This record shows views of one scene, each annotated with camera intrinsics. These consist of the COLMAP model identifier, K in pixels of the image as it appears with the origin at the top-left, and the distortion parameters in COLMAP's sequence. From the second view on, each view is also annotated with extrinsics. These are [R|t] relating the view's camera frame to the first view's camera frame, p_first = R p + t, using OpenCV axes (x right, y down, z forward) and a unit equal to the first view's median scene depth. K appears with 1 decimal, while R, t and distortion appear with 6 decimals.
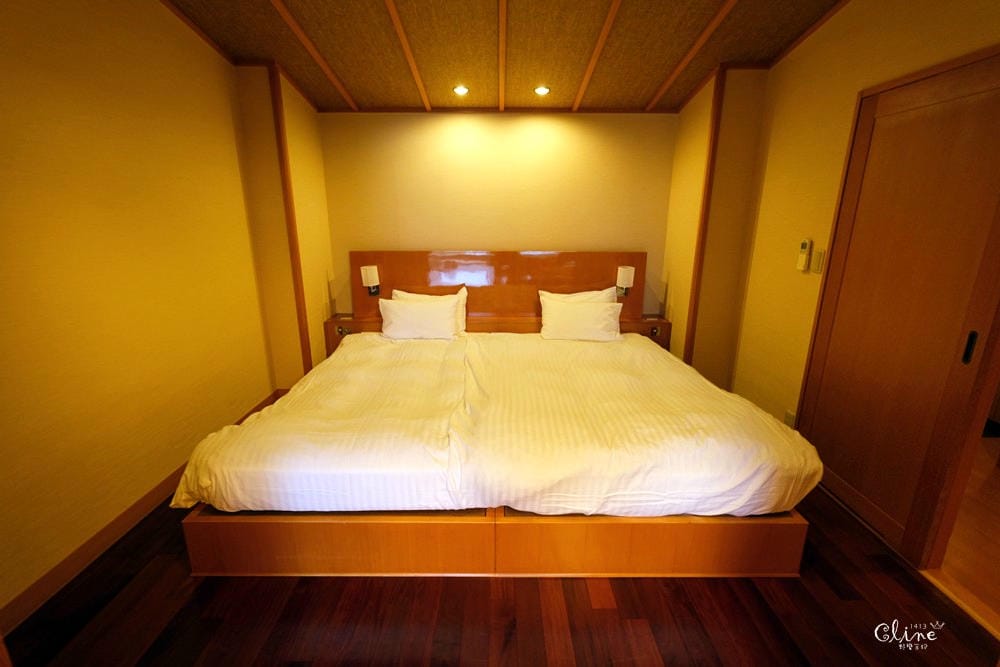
lens RADIAL K [[447.0, 0, 498.9], [0, 447.0, 328.9], [0, 0, 1]] dist [0.000038, 0.000003]
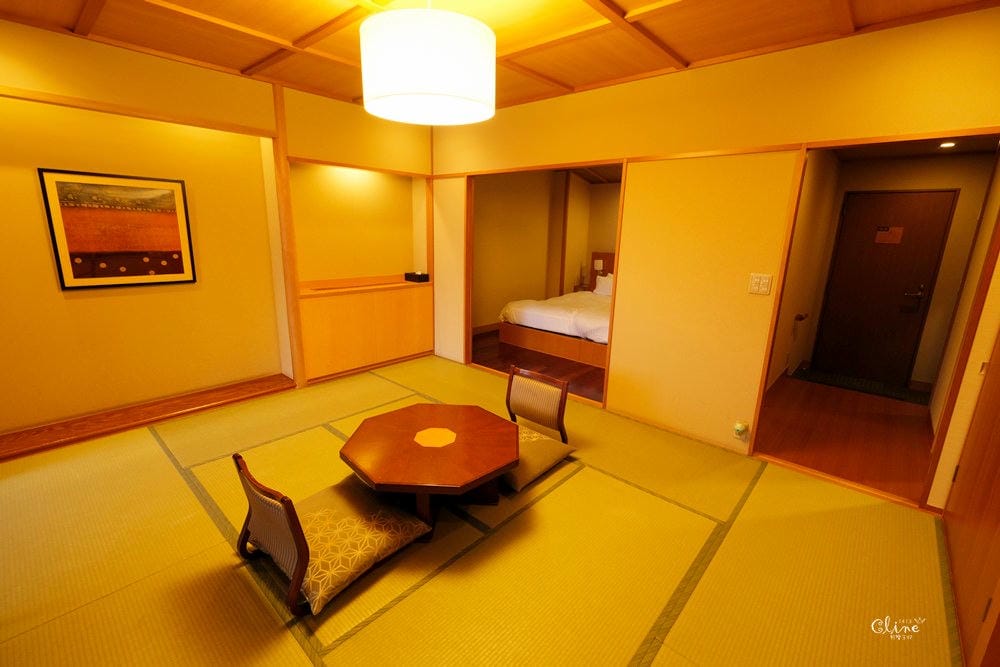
lens RADIAL K [[436.3, 0, 499.5], [0, 436.3, 331.3], [0, 0, 1]] dist [0.000164, -0.000141]
pose [[0.743485, 0.173496, -0.645855, 0.705128], [-0.195713, 0.979927, 0.037940, 0.188181], [0.639473, 0.098195, 0.762517, -0.740312]]
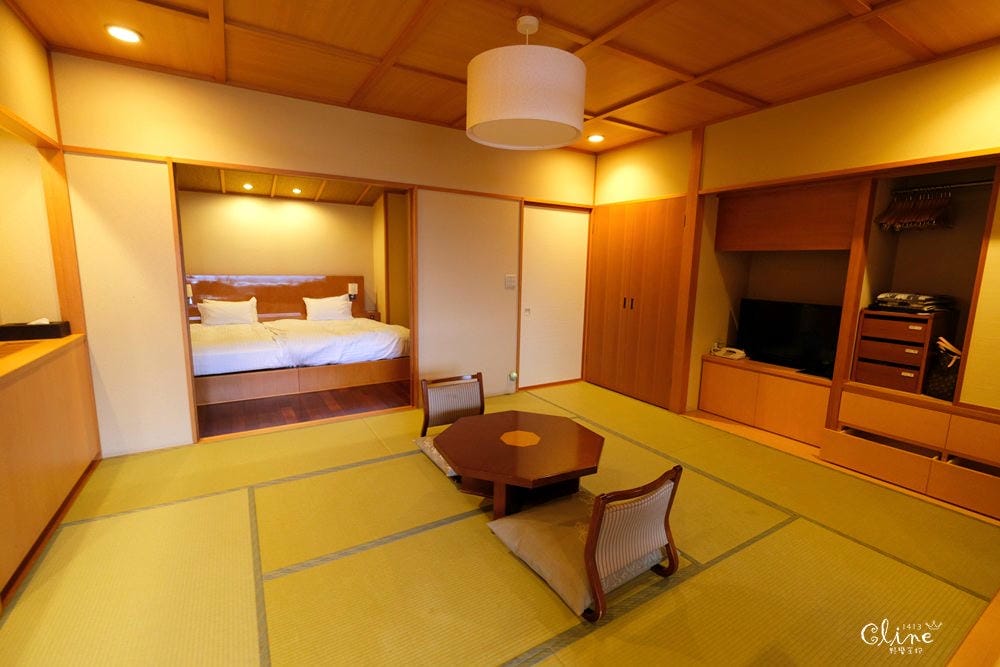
lens RADIAL K [[436.3, 0, 499.5], [0, 436.3, 331.3], [0, 0, 1]] dist [0.000164, -0.000141]
pose [[0.856390, -0.064108, 0.512334, -0.142162], [0.115485, 0.990906, -0.069049, 0.265715], [-0.503248, 0.118300, 0.856006, -0.877993]]
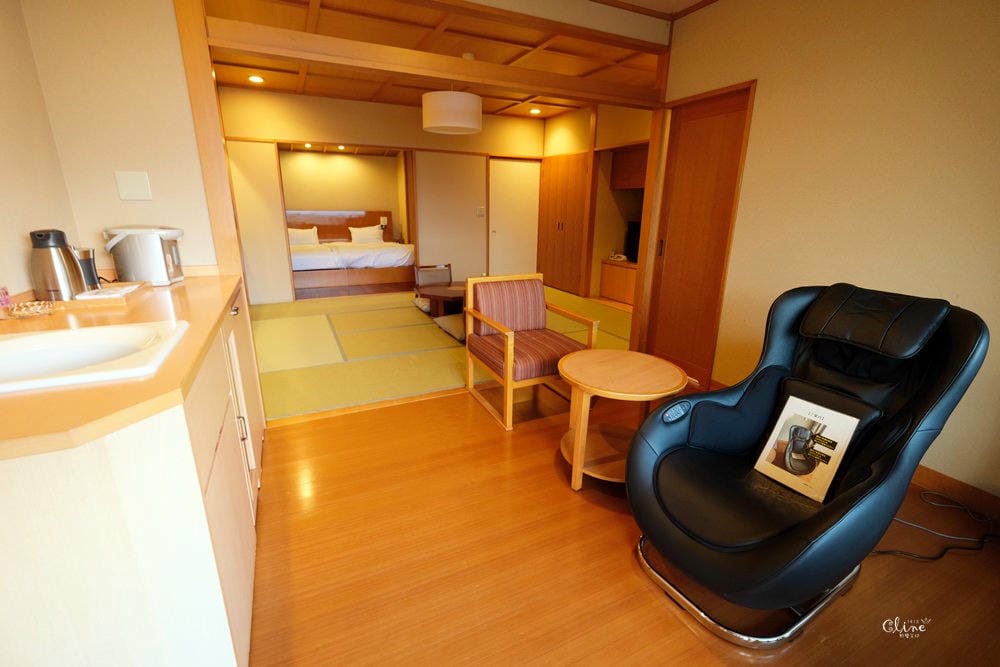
lens RADIAL K [[436.3, 0, 499.5], [0, 436.3, 331.3], [0, 0, 1]] dist [0.000164, -0.000141]
pose [[0.901439, -0.112112, 0.418138, -0.237912], [0.101852, 0.993696, 0.046854, 0.474638], [-0.420755, 0.000352, 0.907174, -1.579304]]
